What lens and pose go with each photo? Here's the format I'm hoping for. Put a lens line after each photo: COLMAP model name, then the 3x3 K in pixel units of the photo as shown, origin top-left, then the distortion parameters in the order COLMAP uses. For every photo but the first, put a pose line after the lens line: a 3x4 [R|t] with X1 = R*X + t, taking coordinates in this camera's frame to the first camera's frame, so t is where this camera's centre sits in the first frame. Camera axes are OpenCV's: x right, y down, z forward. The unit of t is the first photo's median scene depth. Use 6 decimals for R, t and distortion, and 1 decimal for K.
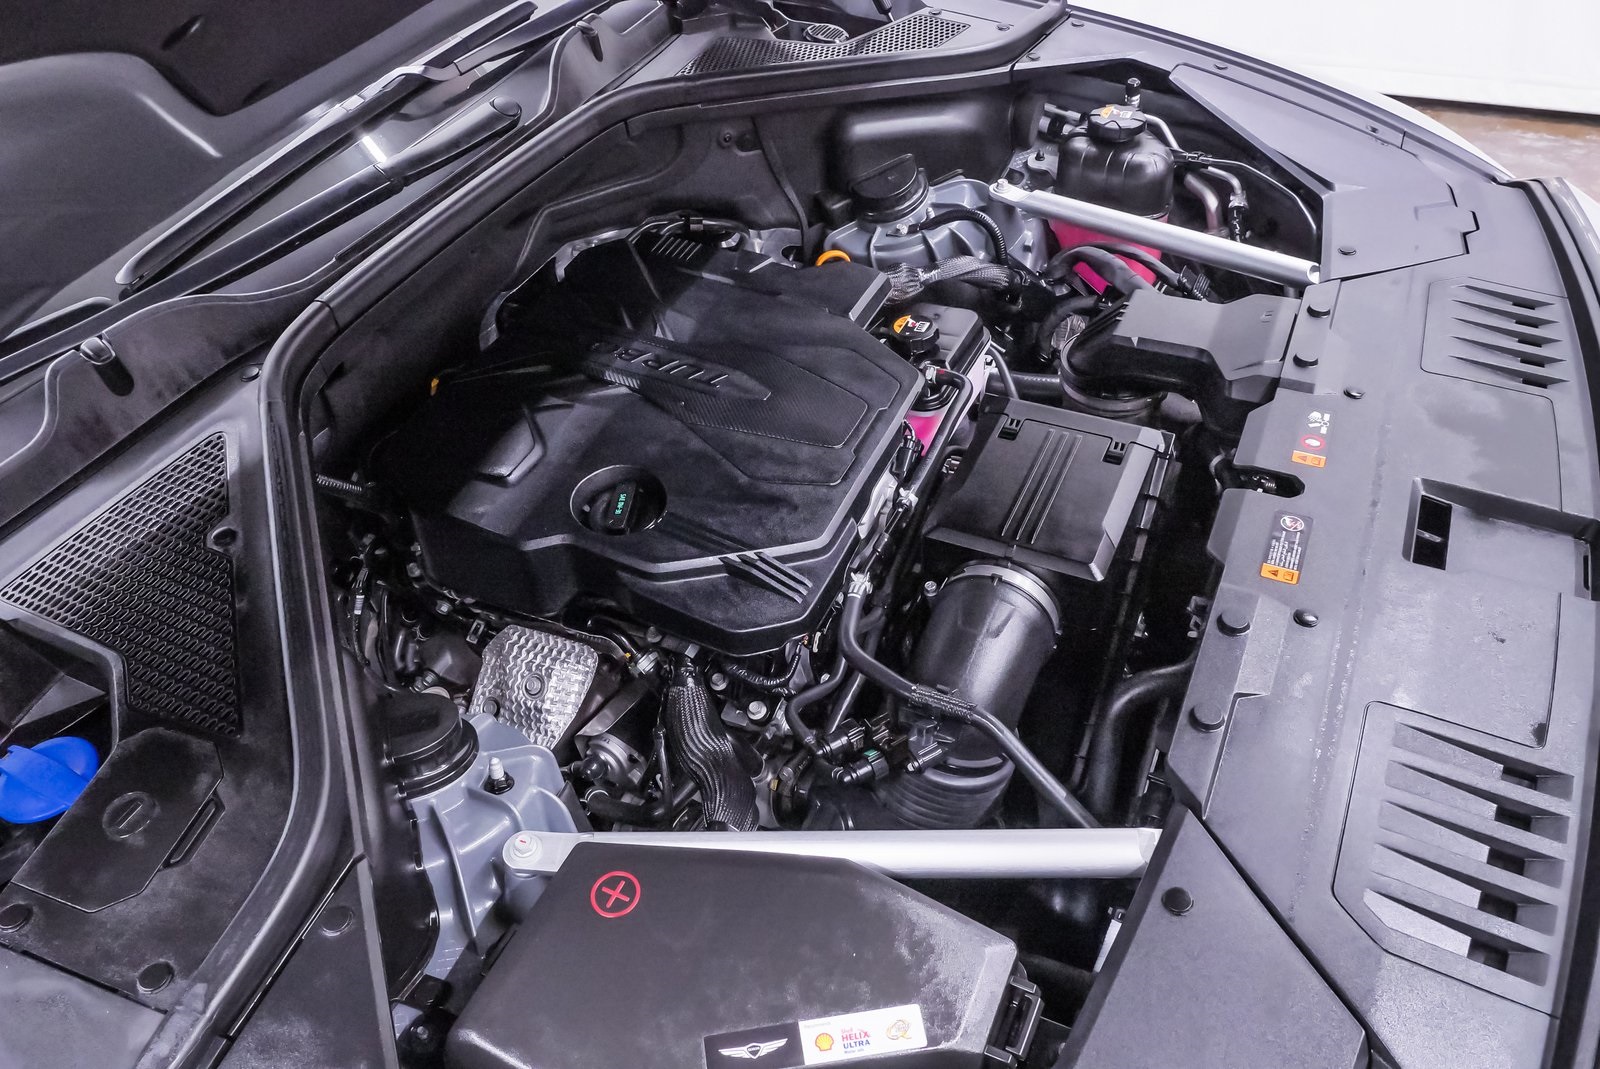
lens RADIAL K [[1172.6, 0, 789.9], [0, 1172.6, 535.8], [0, 0, 1]] dist [-0.043278, 0.019898]
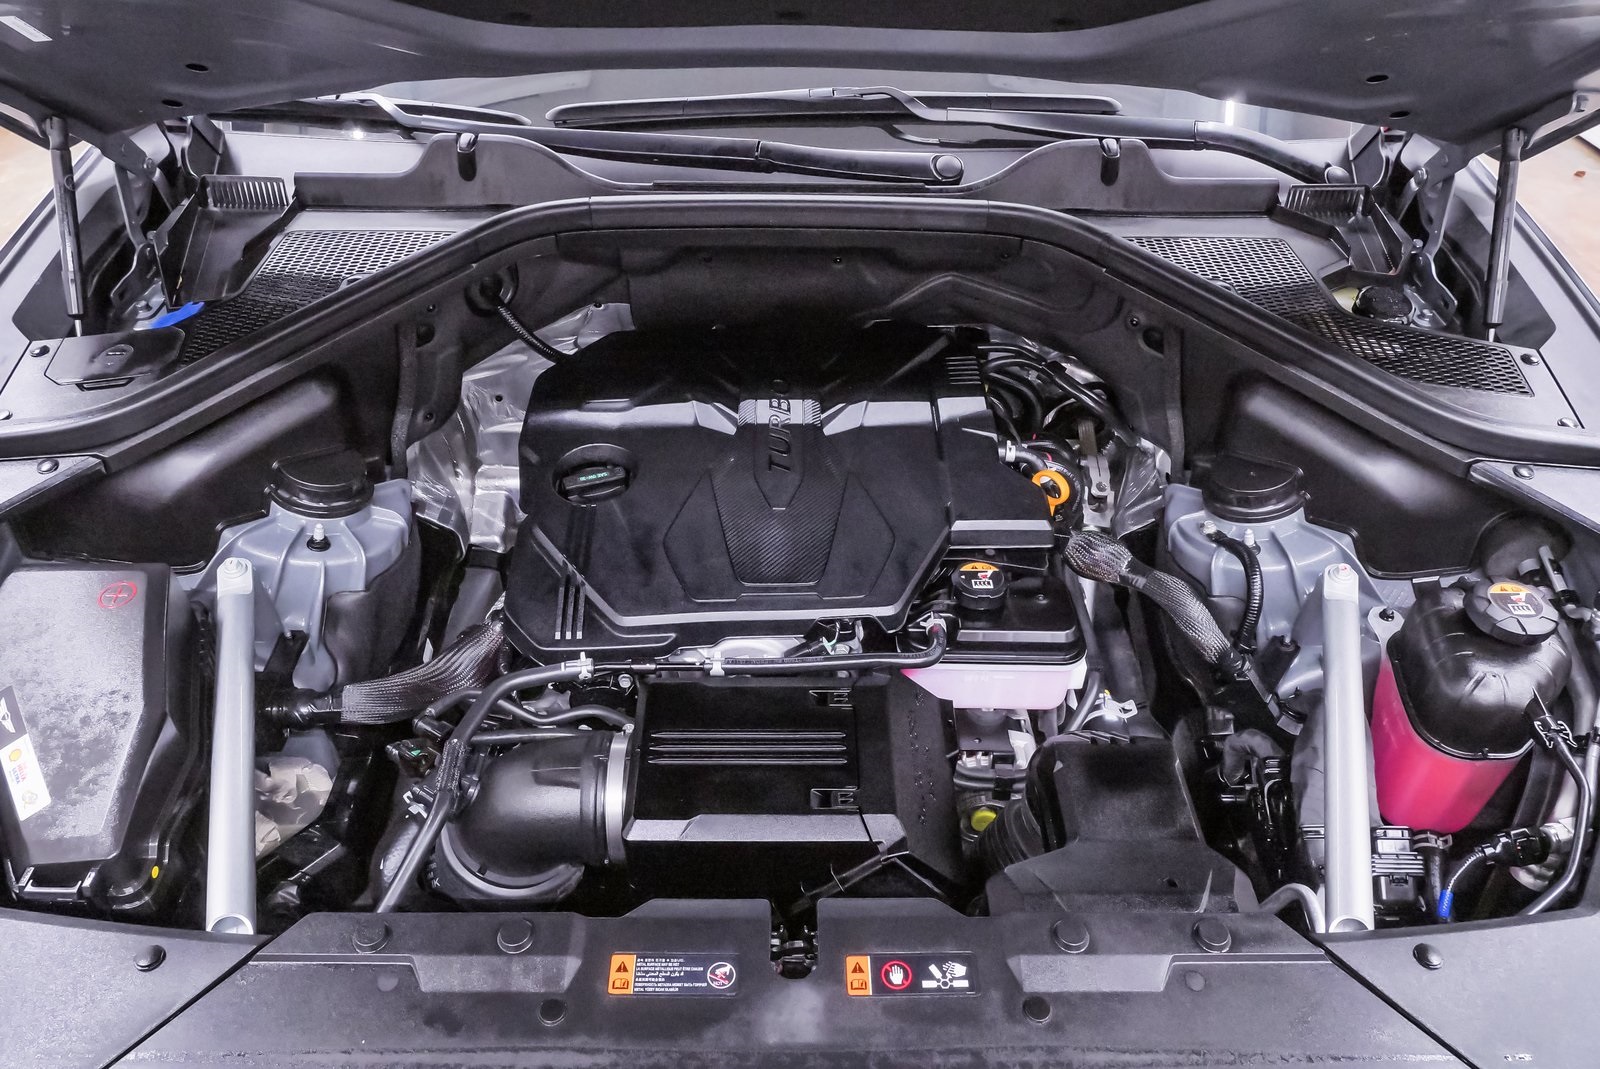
lens RADIAL K [[1154.9, 0, 782.0], [0, 1154.9, 540.1], [0, 0, 1]] dist [-0.034337, 0.002876]
pose [[0.440151, 0.646943, -0.622680, 0.655377], [-0.642755, 0.711240, 0.284612, -0.411526], [0.627003, 0.274958, 0.728879, 0.335222]]
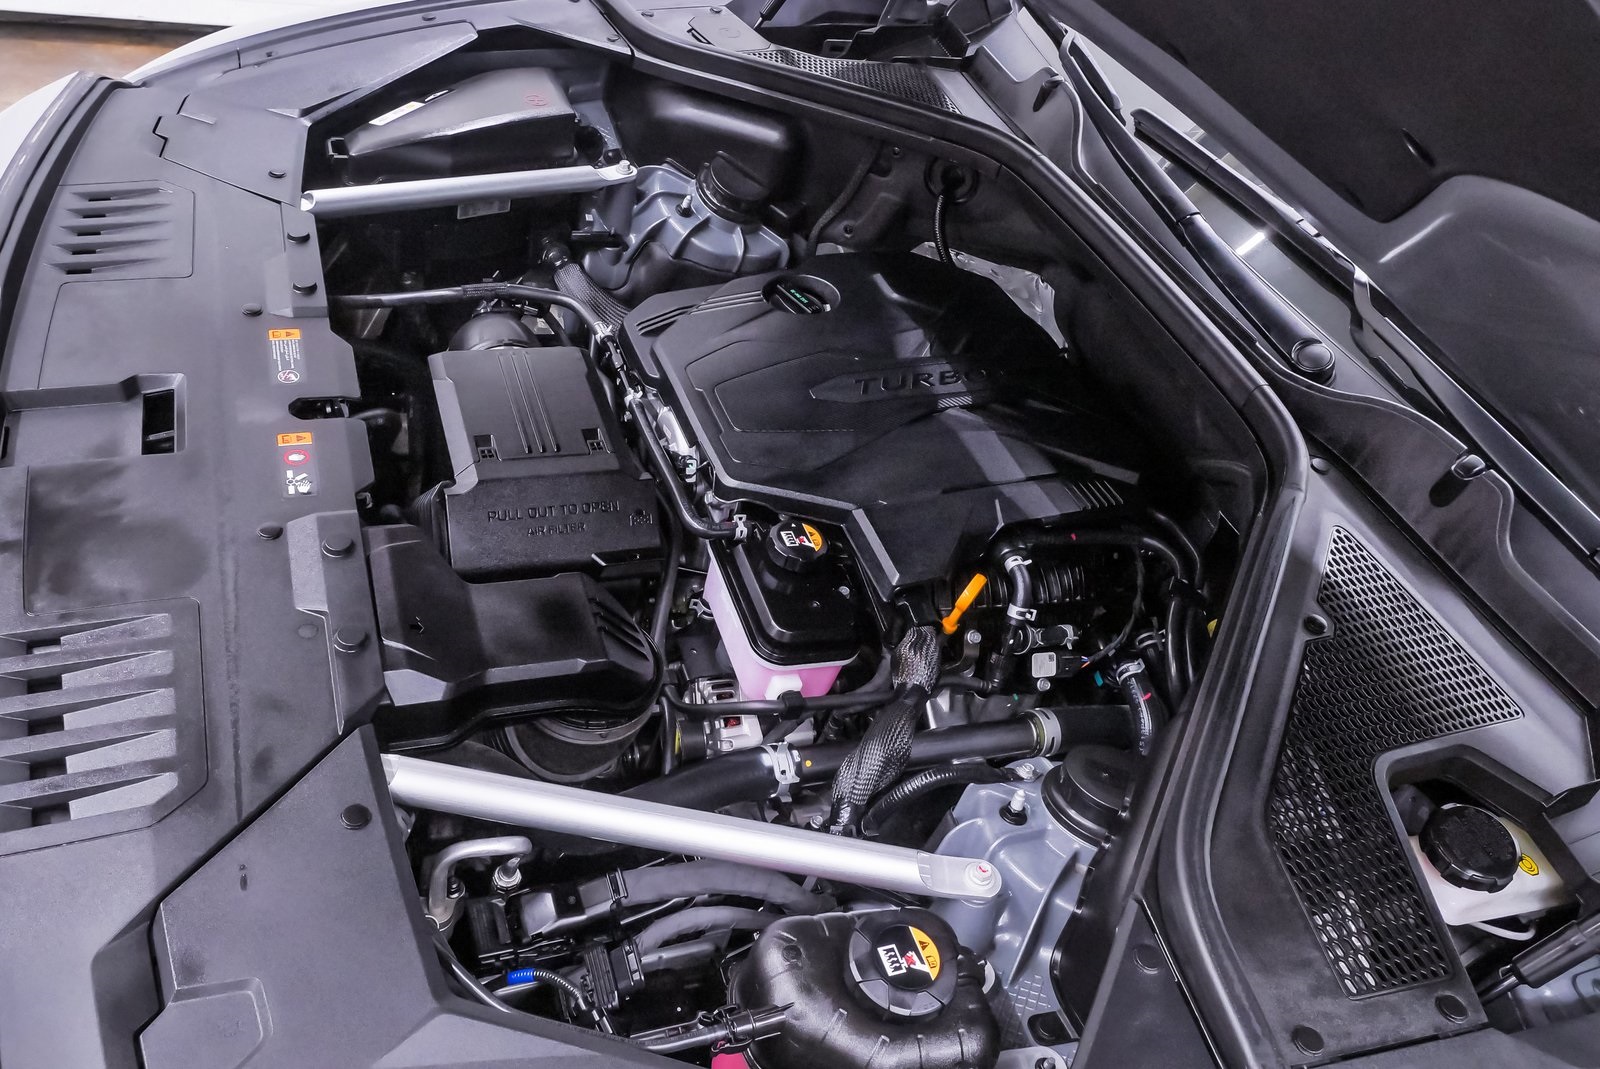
lens RADIAL K [[1172.6, 0, 789.9], [0, 1172.6, 535.8], [0, 0, 1]] dist [-0.043278, 0.019898]
pose [[-0.694473, 0.448928, -0.562291, 0.695938], [-0.583282, 0.106318, 0.805282, -1.020465], [0.421295, 0.887221, 0.188016, 0.994380]]
